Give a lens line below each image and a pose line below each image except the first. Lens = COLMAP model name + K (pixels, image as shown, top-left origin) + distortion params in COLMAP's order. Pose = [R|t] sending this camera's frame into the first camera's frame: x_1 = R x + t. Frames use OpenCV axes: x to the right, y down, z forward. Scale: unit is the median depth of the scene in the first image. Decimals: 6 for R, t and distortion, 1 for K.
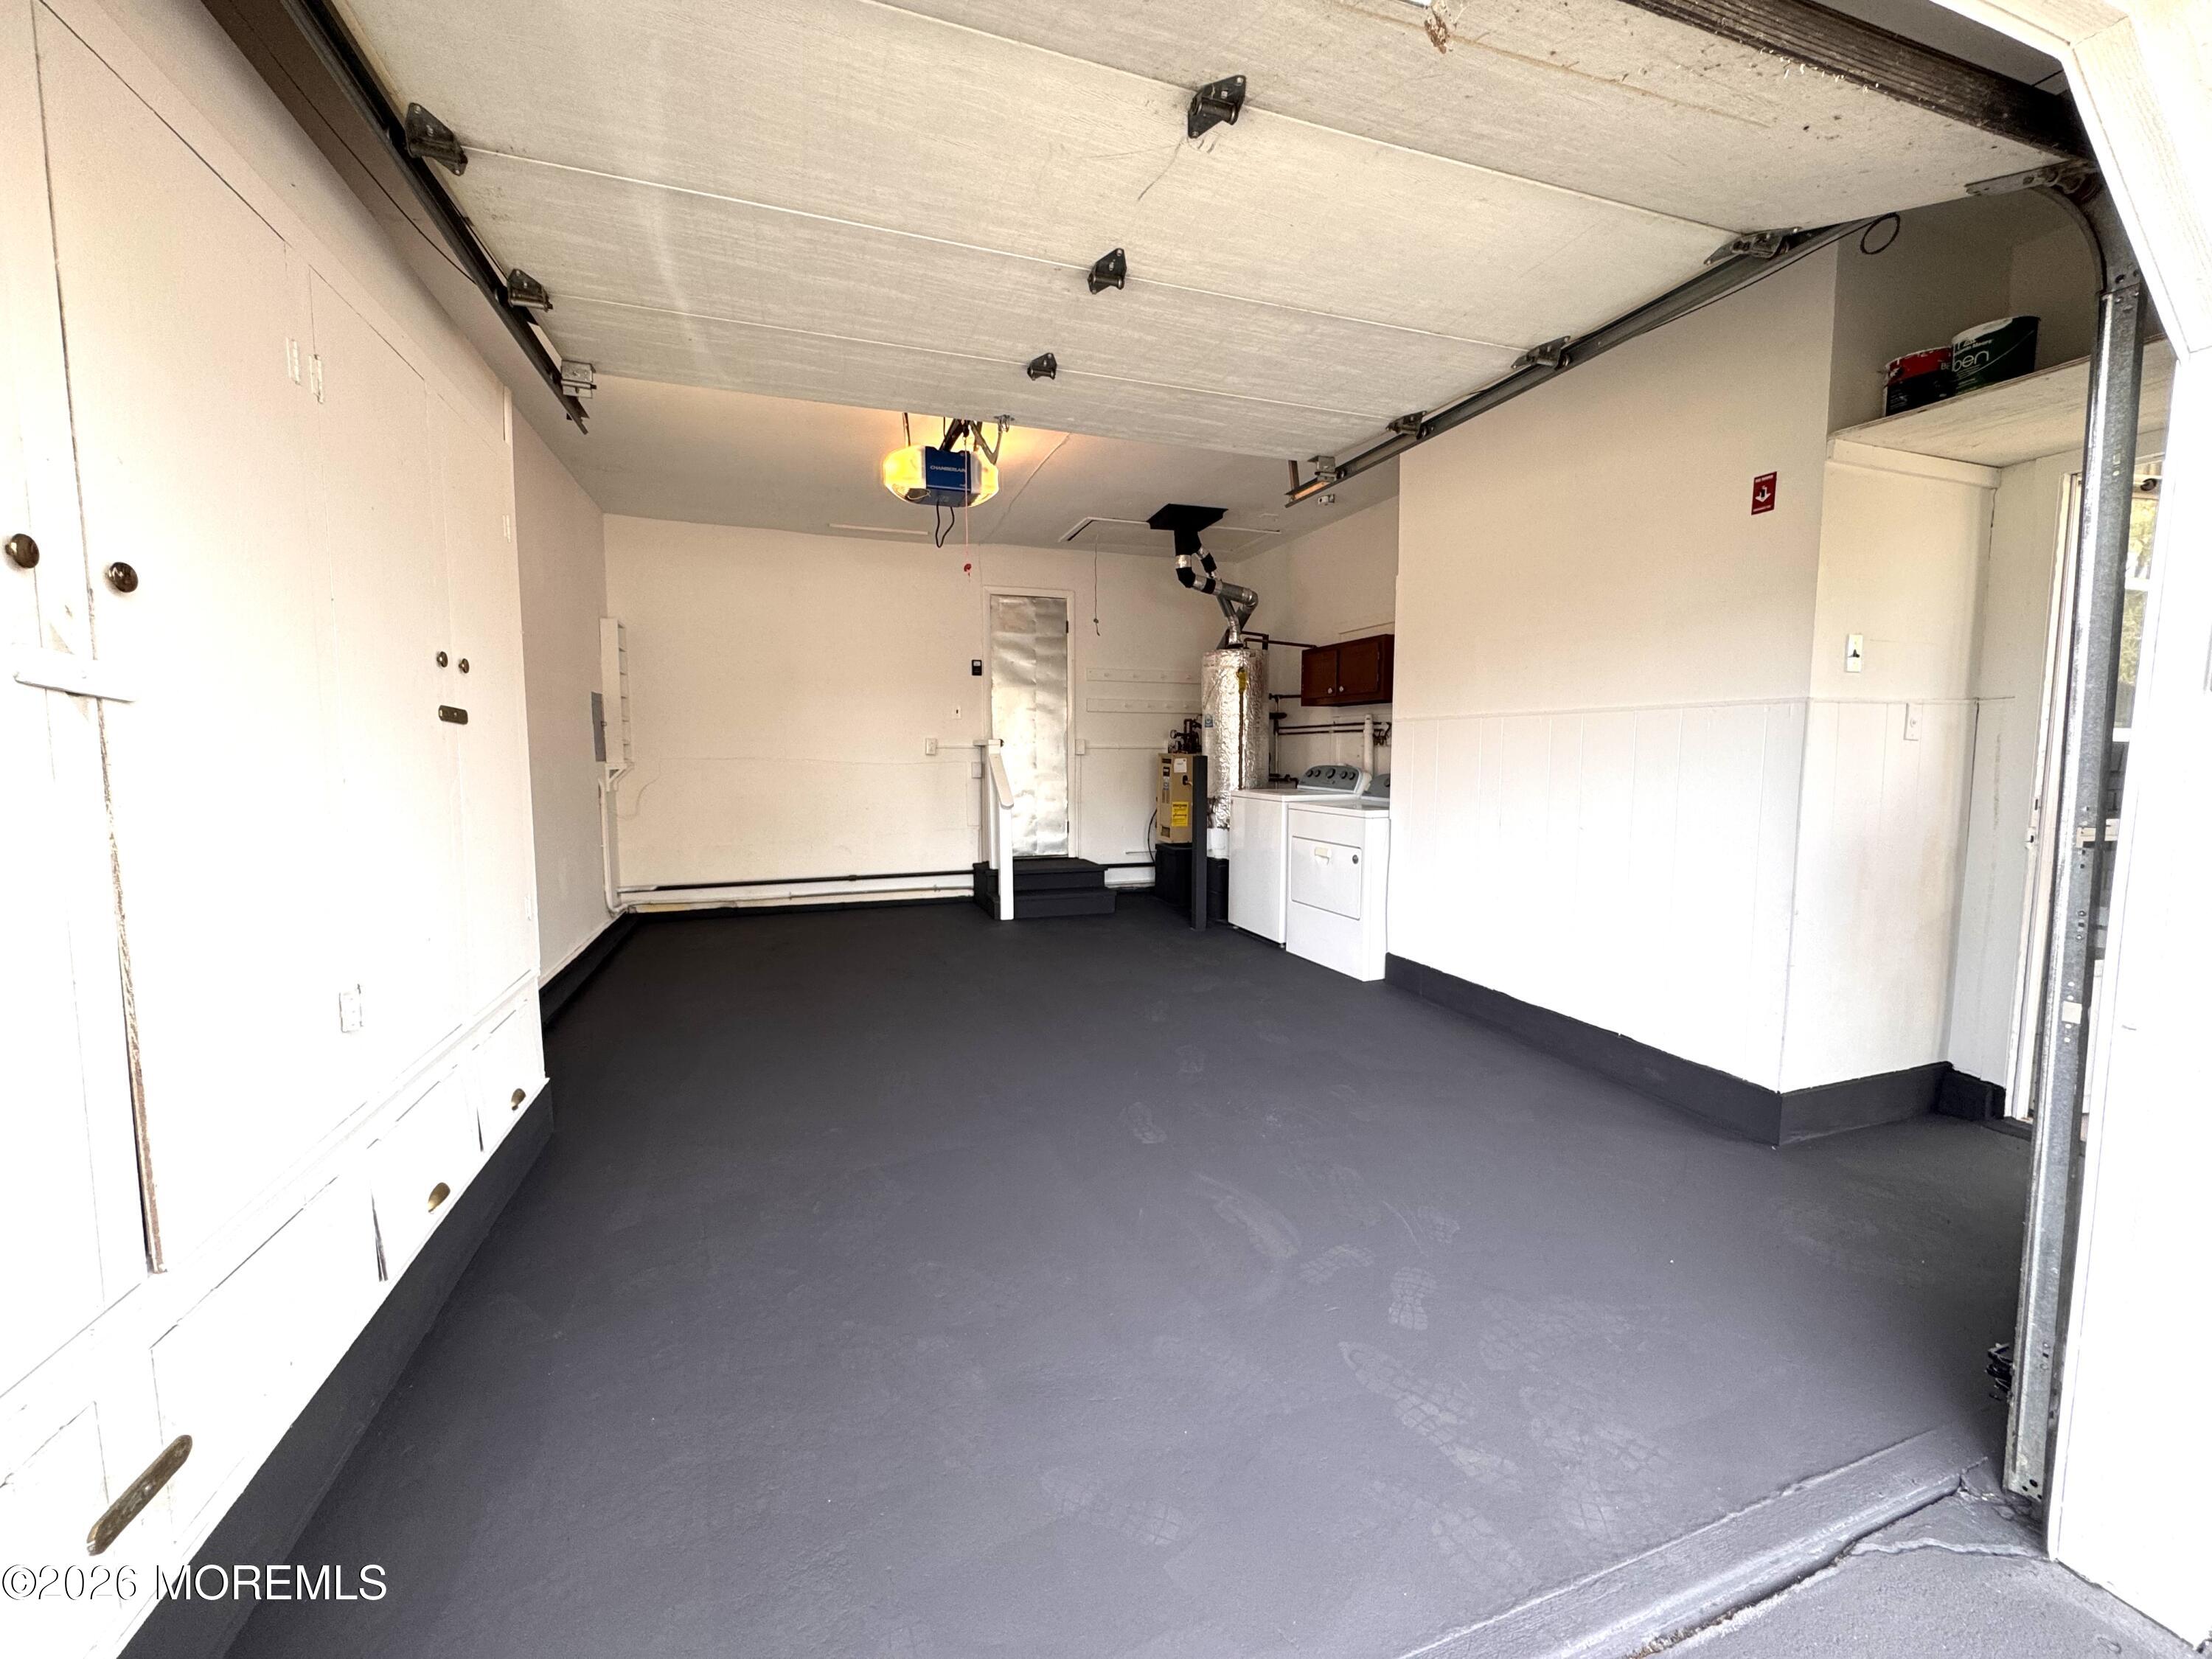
lens RADIAL K [[884.6, 0, 1113.8], [0, 884.6, 829.0], [0, 0, 1]] dist [0.000996, -0.000124]
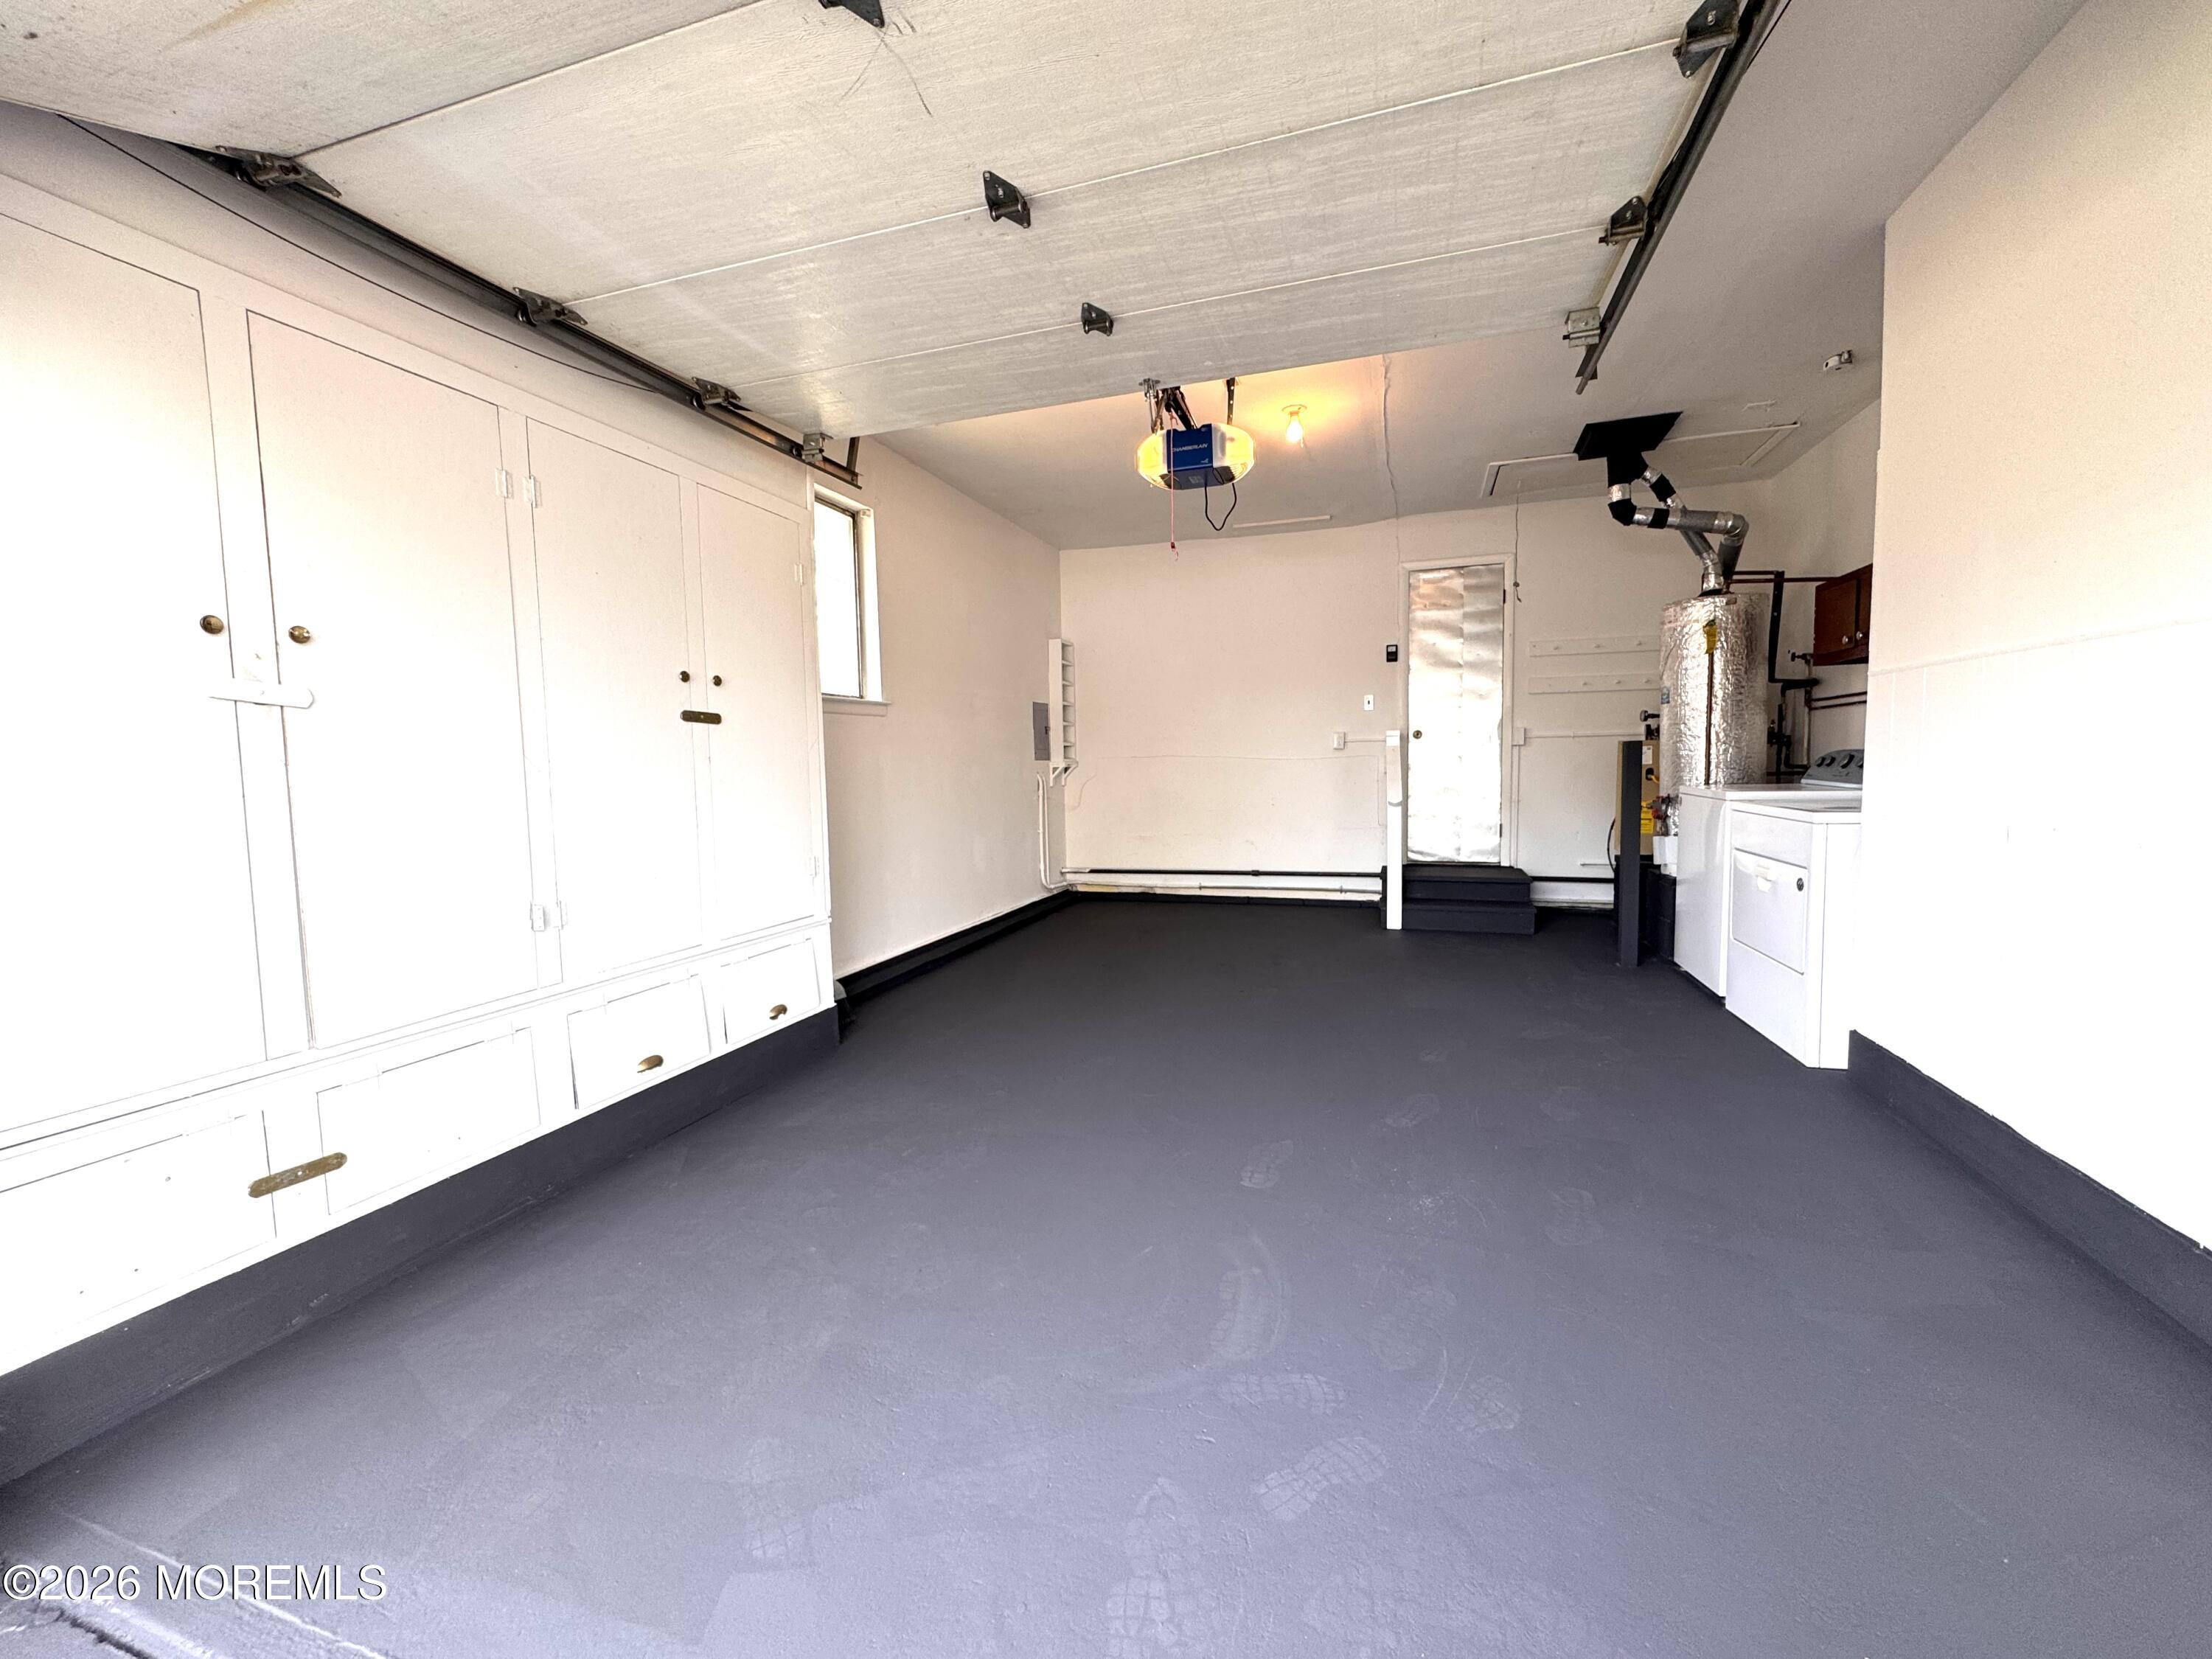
lens RADIAL K [[884.6, 0, 1108.6], [0, 884.6, 829.8], [0, 0, 1]] dist [0.000996, -0.000124]
pose [[0.790425, 0.032437, -0.611699, 0.203965], [-0.034554, 0.999368, 0.008344, 0.003746], [0.611583, 0.014542, 0.791047, 0.107476]]
